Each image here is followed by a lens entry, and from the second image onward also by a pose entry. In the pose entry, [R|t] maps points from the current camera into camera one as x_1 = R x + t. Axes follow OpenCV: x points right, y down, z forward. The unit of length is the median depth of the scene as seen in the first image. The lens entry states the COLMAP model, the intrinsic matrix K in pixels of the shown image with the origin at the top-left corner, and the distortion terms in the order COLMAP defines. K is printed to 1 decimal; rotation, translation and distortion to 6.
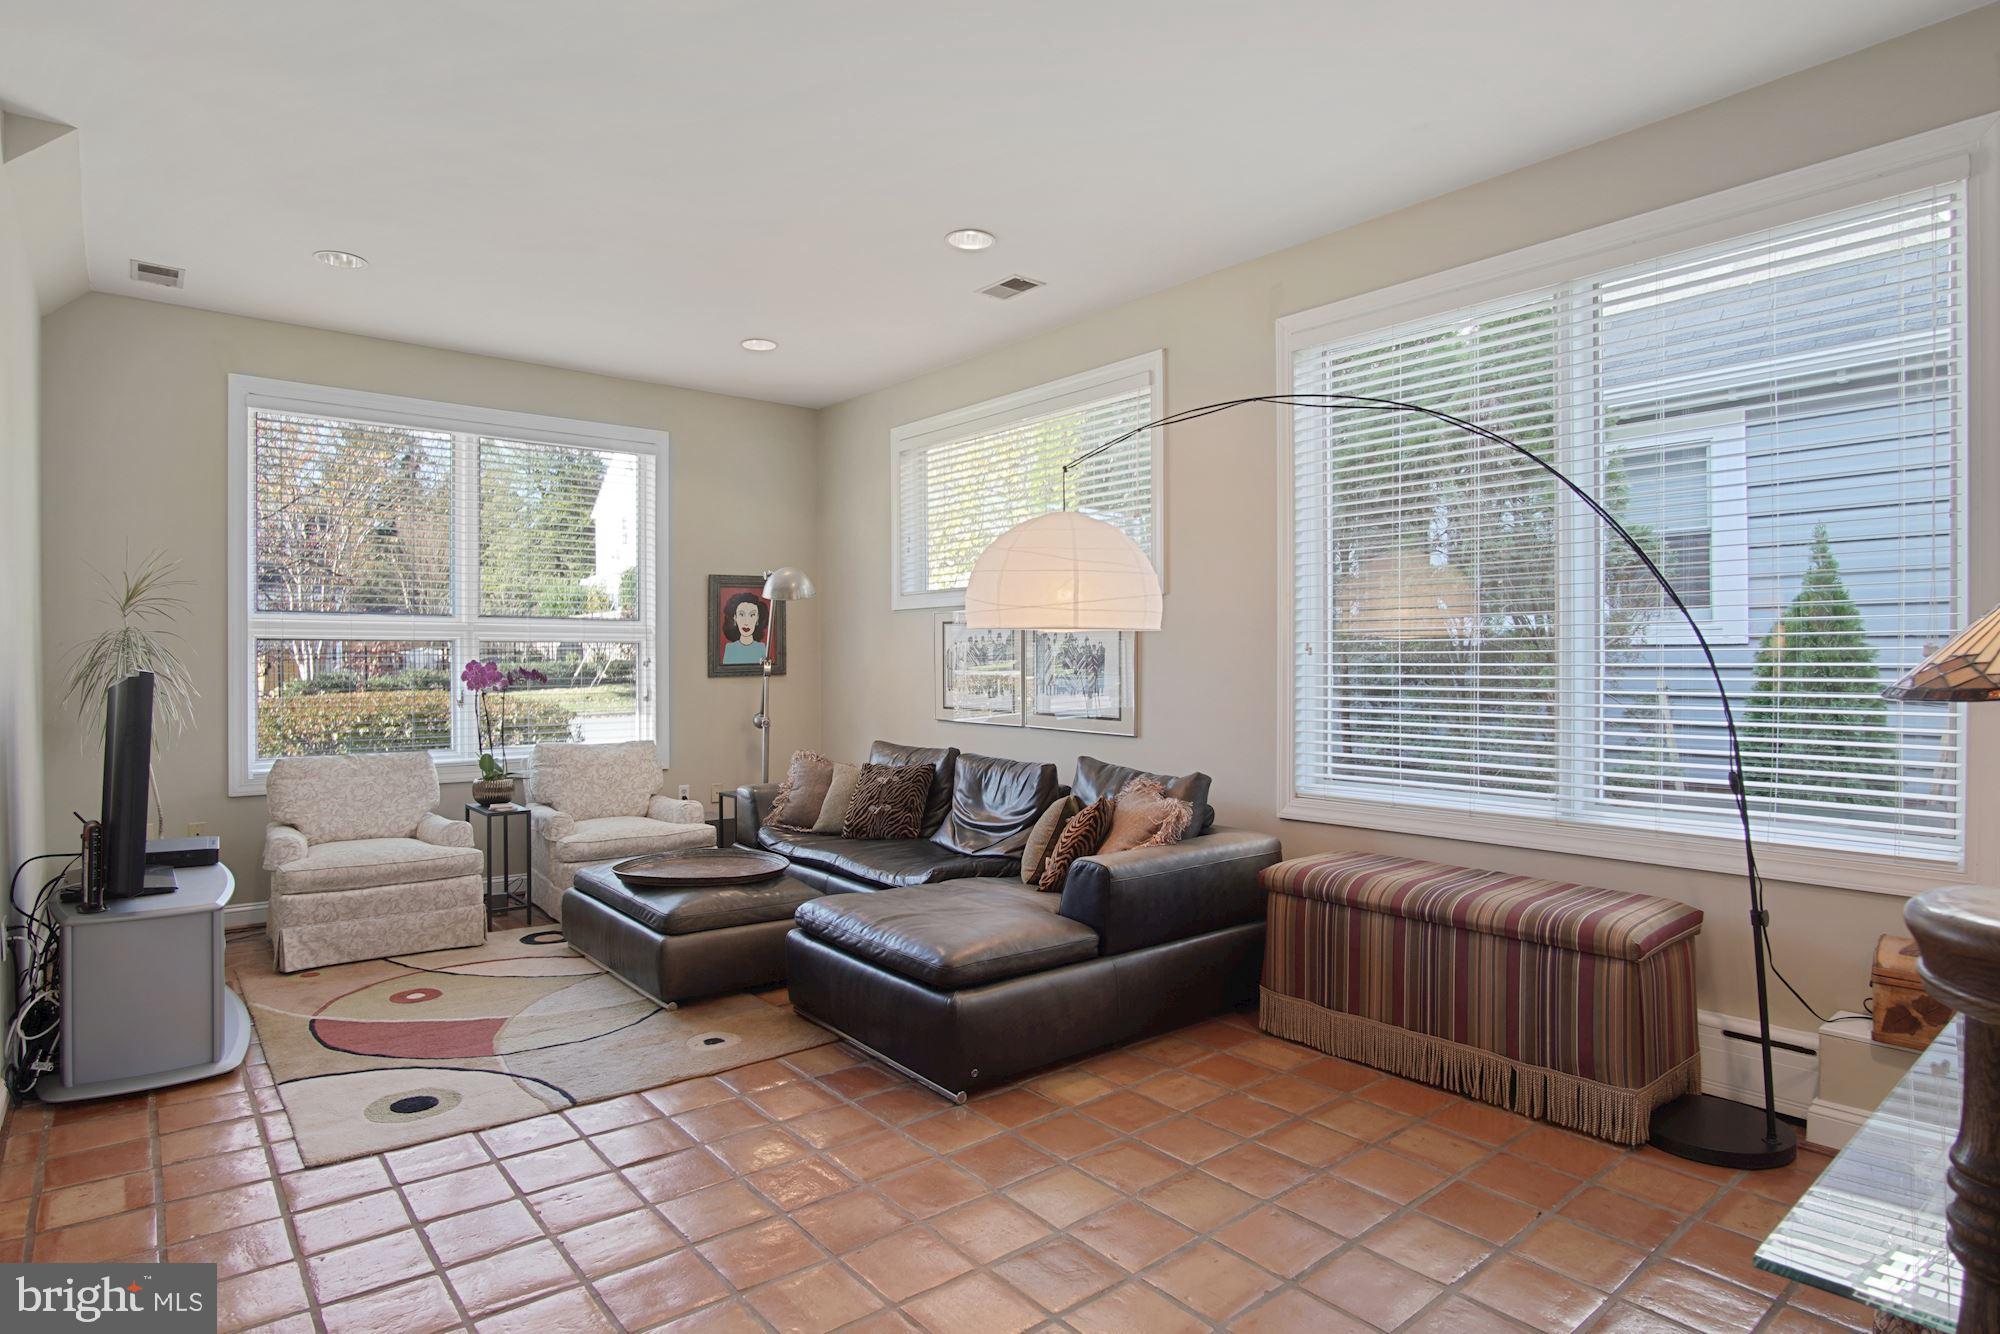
lens RADIAL K [[1086.1, 0, 1000.0], [0, 1086.1, 667.0], [0, 0, 1]] dist [-0.030812, 0.012237]
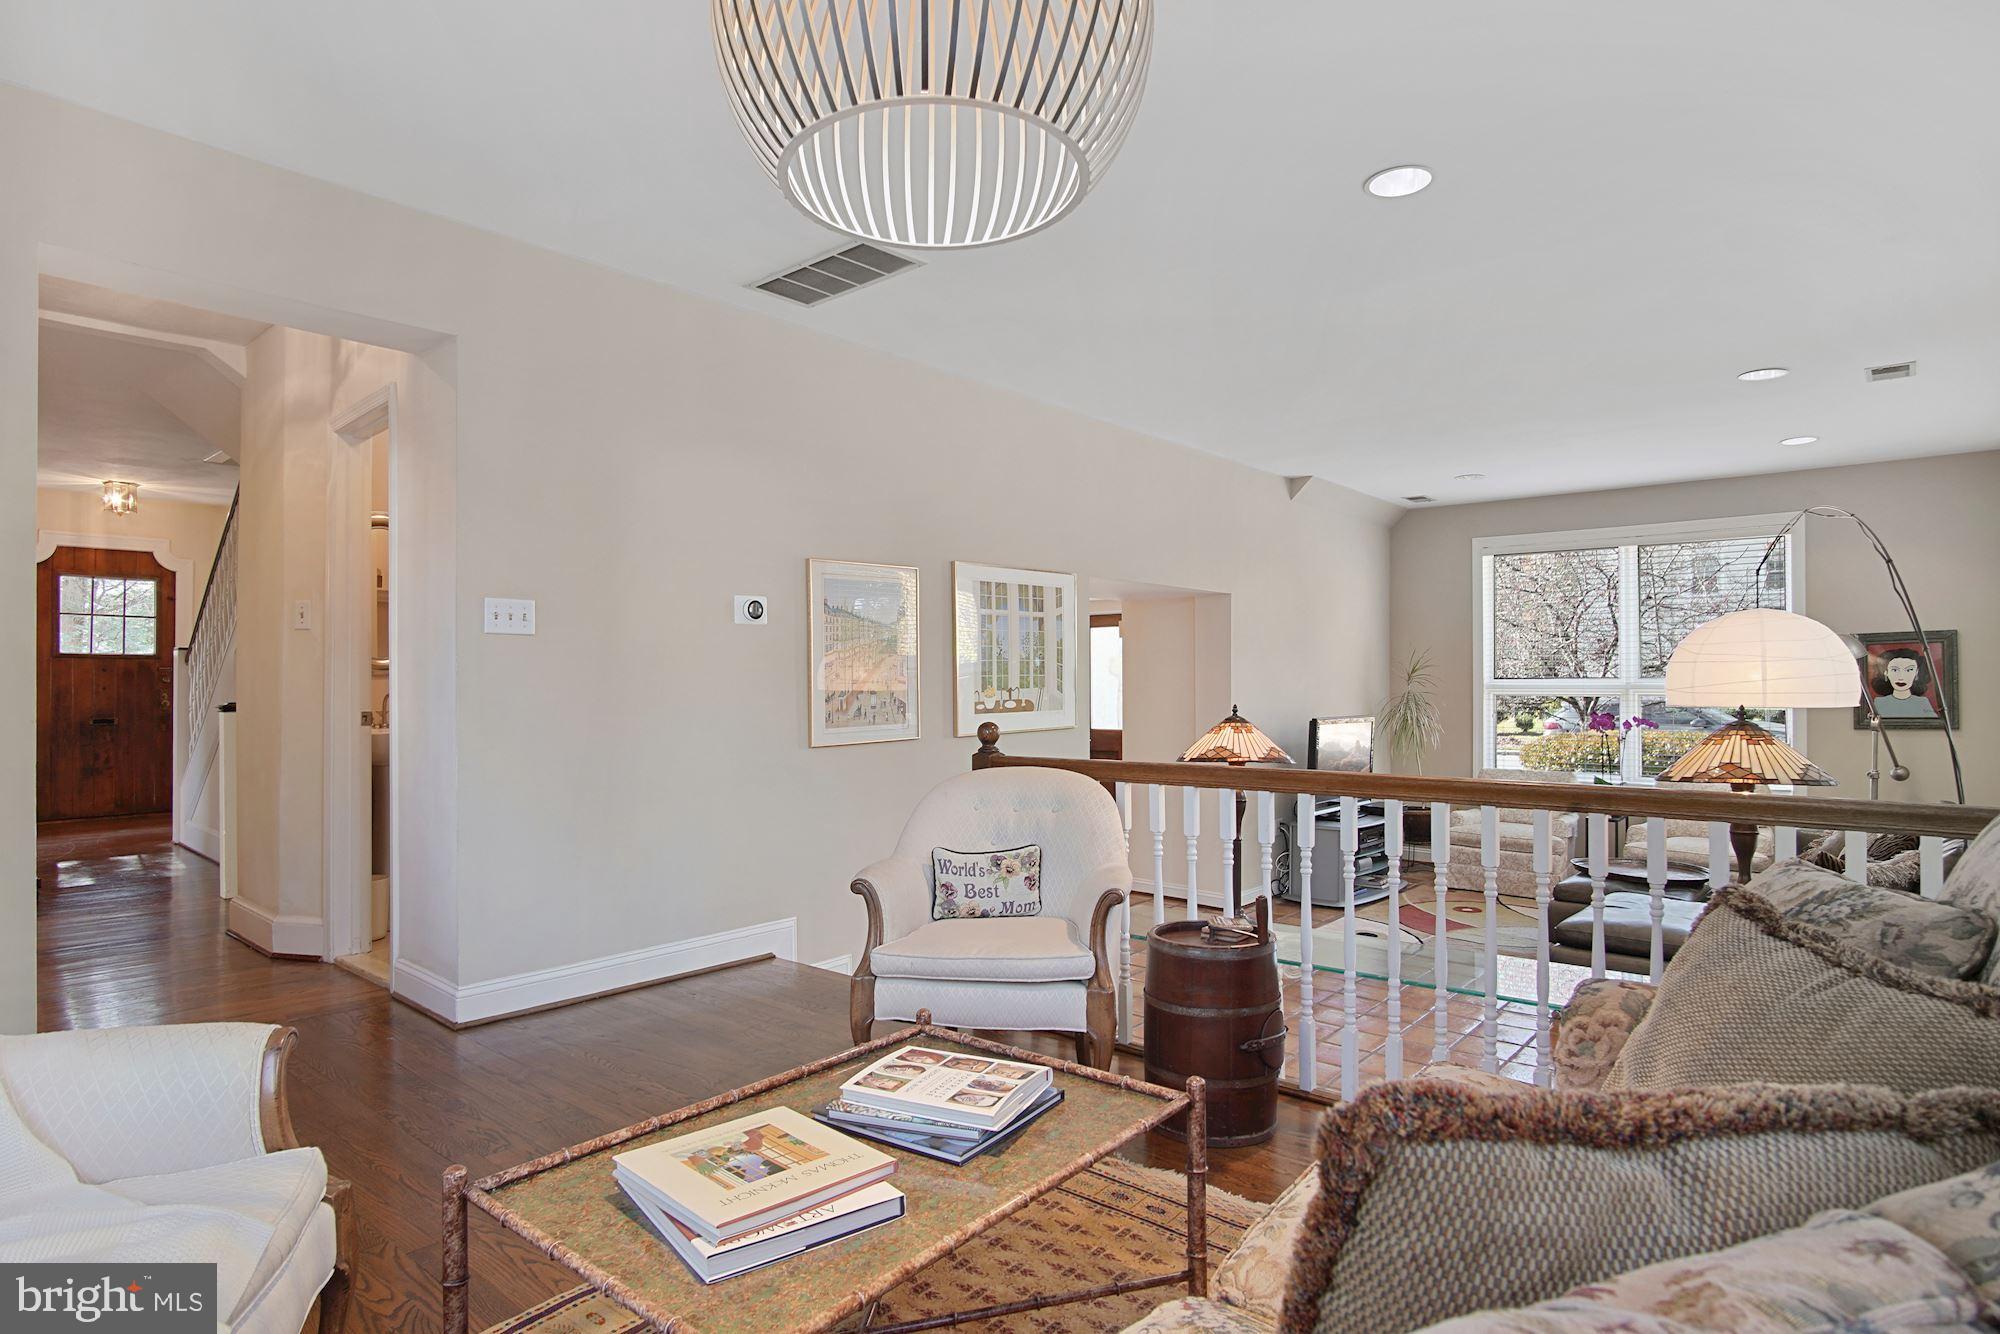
lens RADIAL K [[1086.1, 0, 1000.0], [0, 1086.1, 667.0], [0, 0, 1]] dist [-0.030812, 0.012237]
pose [[0.141984, -0.014844, -0.989758, 0.893853], [-0.005554, 0.999860, -0.015792, -0.041683], [0.989853, 0.007739, 0.141881, 0.011102]]
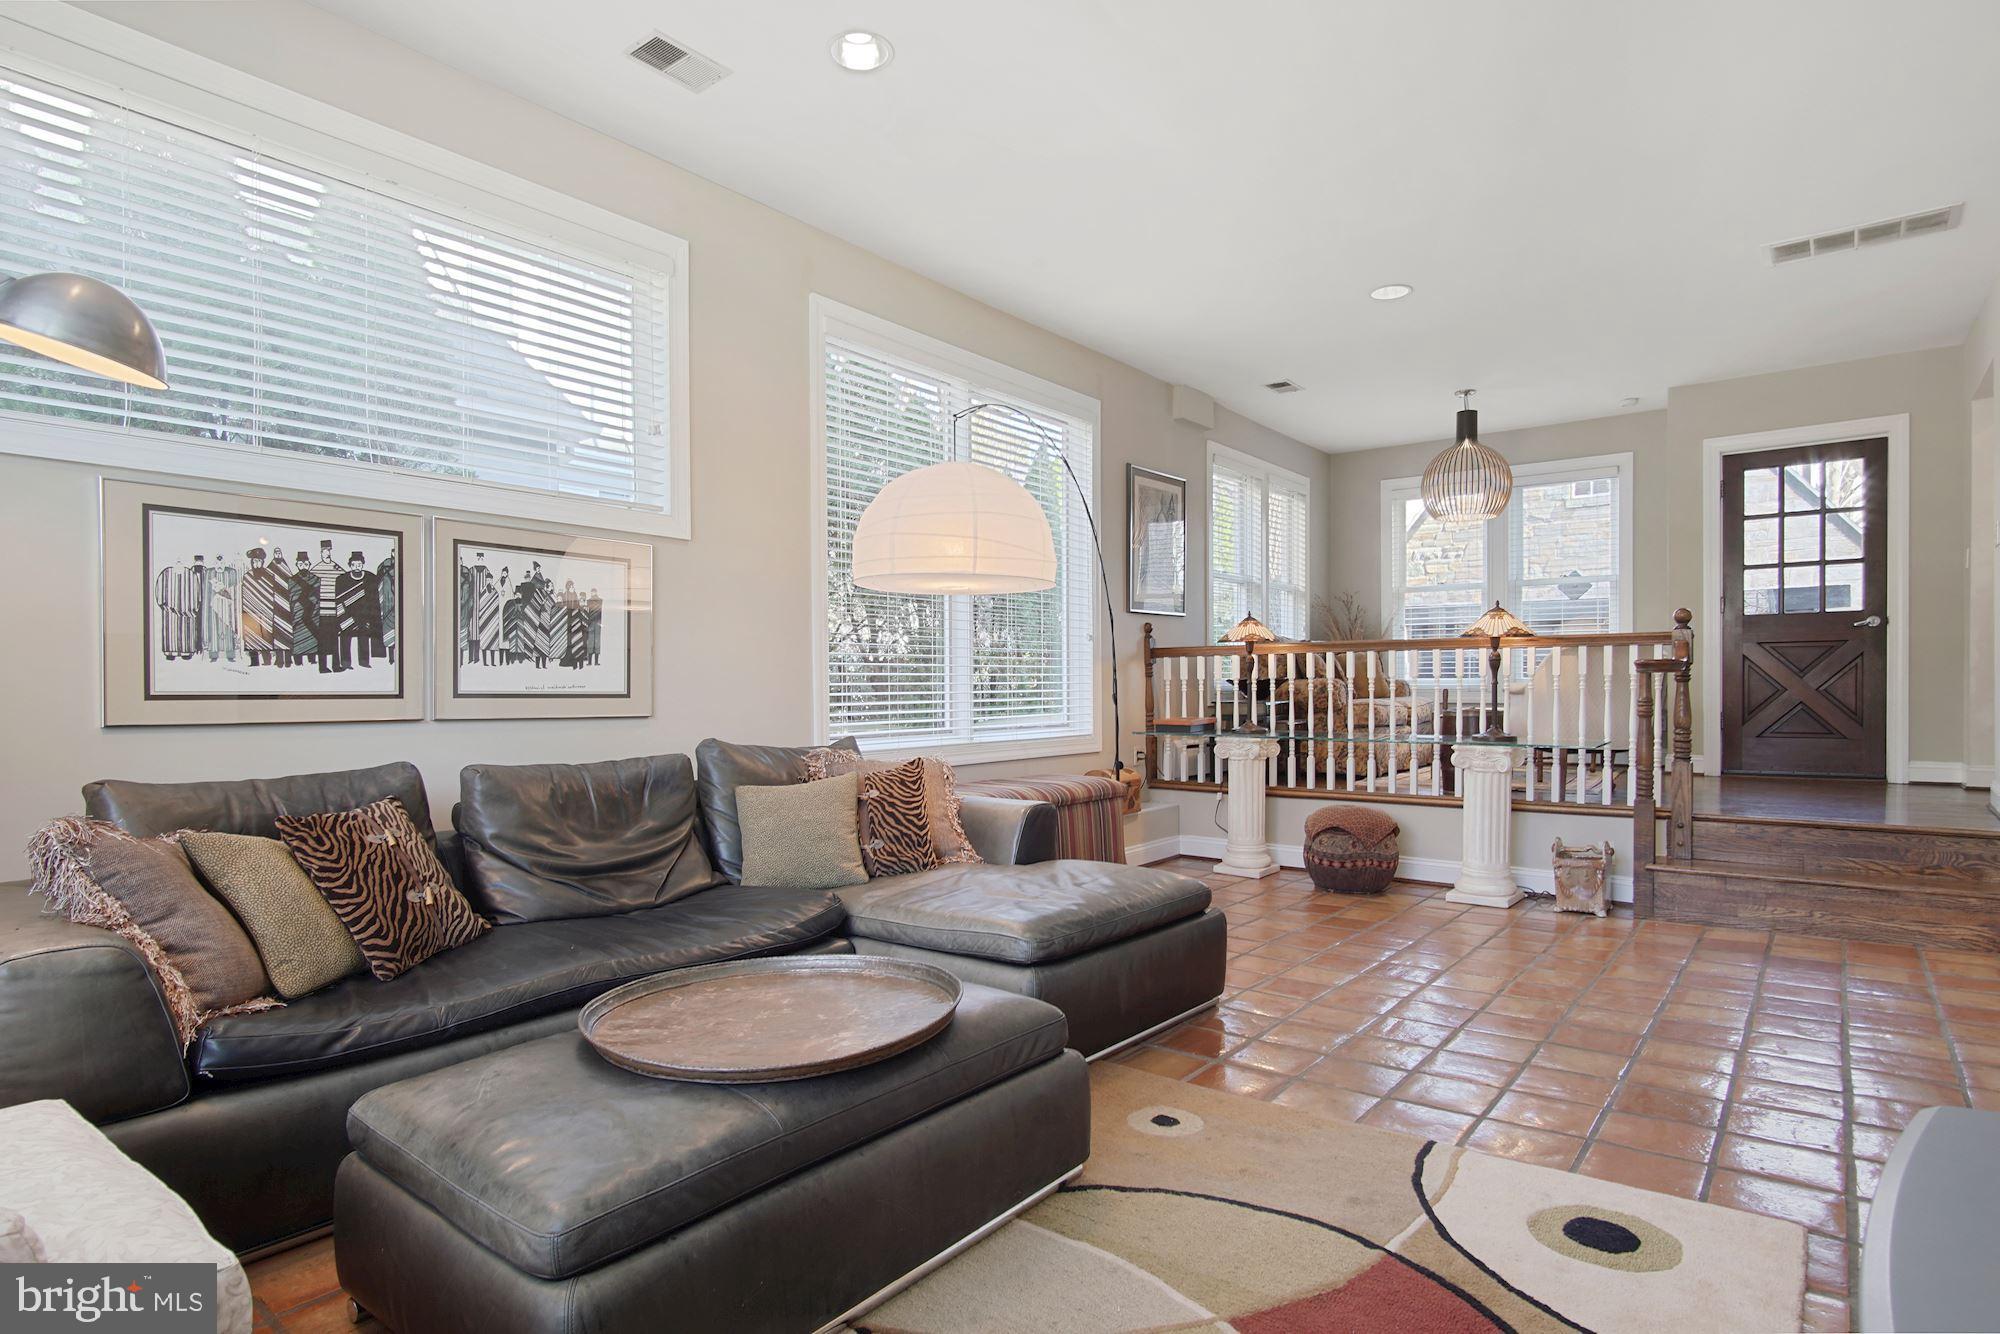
lens RADIAL K [[1073.6, 0, 999.4], [0, 1073.6, 689.8], [0, 0, 1]] dist [0.000019, -0.000193]
pose [[-0.234343, -0.004433, 0.972144, -0.676122], [0.013754, 0.999874, 0.007875, 0.042538], [-0.972057, 0.015216, -0.234253, 0.931340]]
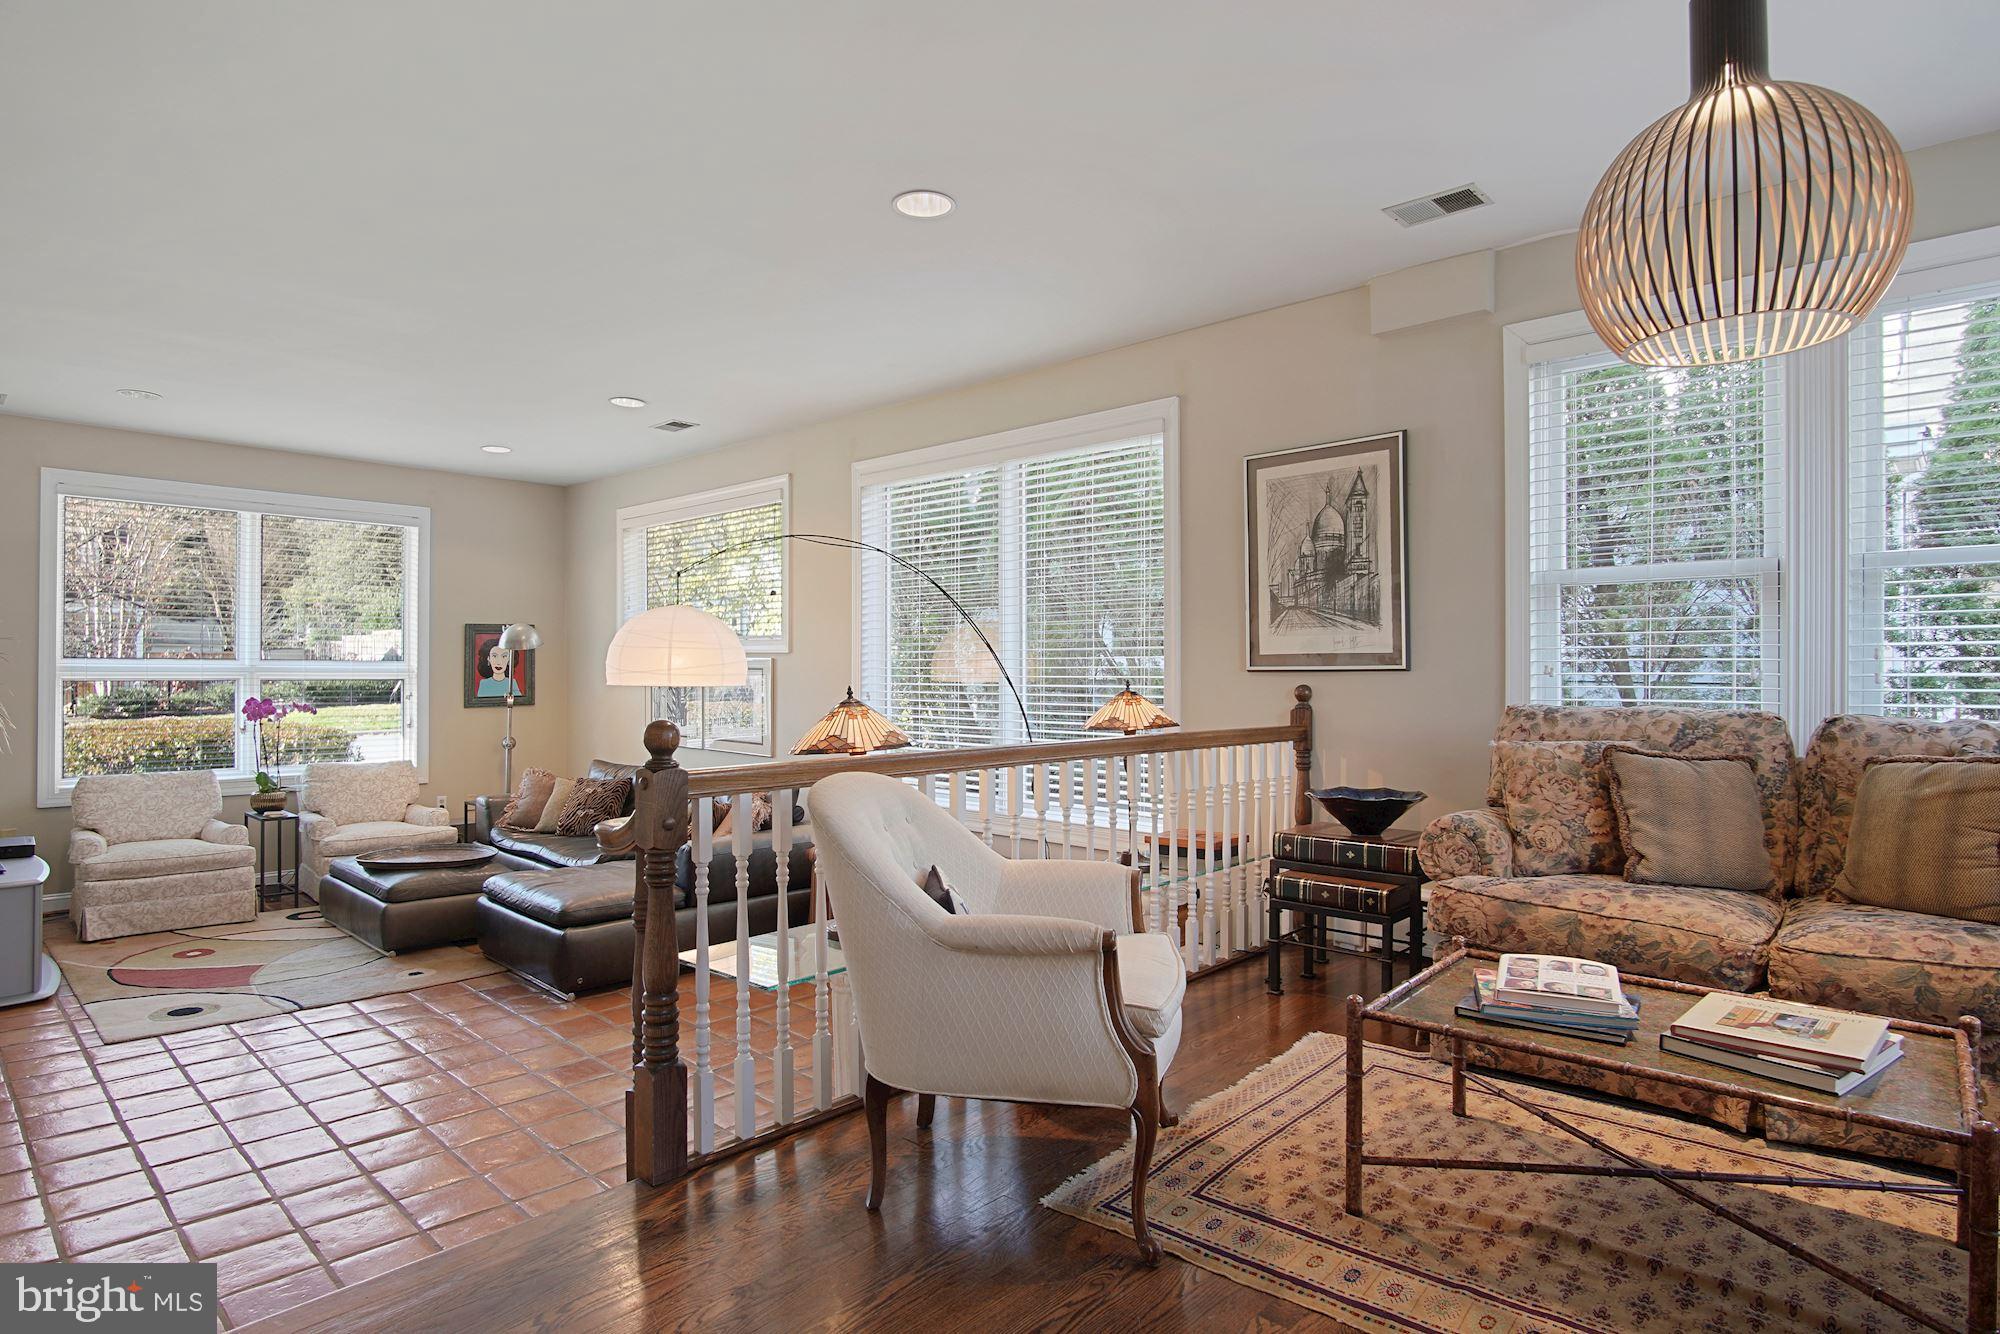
lens RADIAL K [[1086.1, 0, 1000.0], [0, 1086.1, 667.0], [0, 0, 1]] dist [-0.030812, 0.012237]
pose [[0.992123, 0.005393, 0.125149, 0.236635], [-0.004080, 0.999934, -0.010740, -0.034362], [-0.125199, 0.010145, 0.992080, -0.376524]]
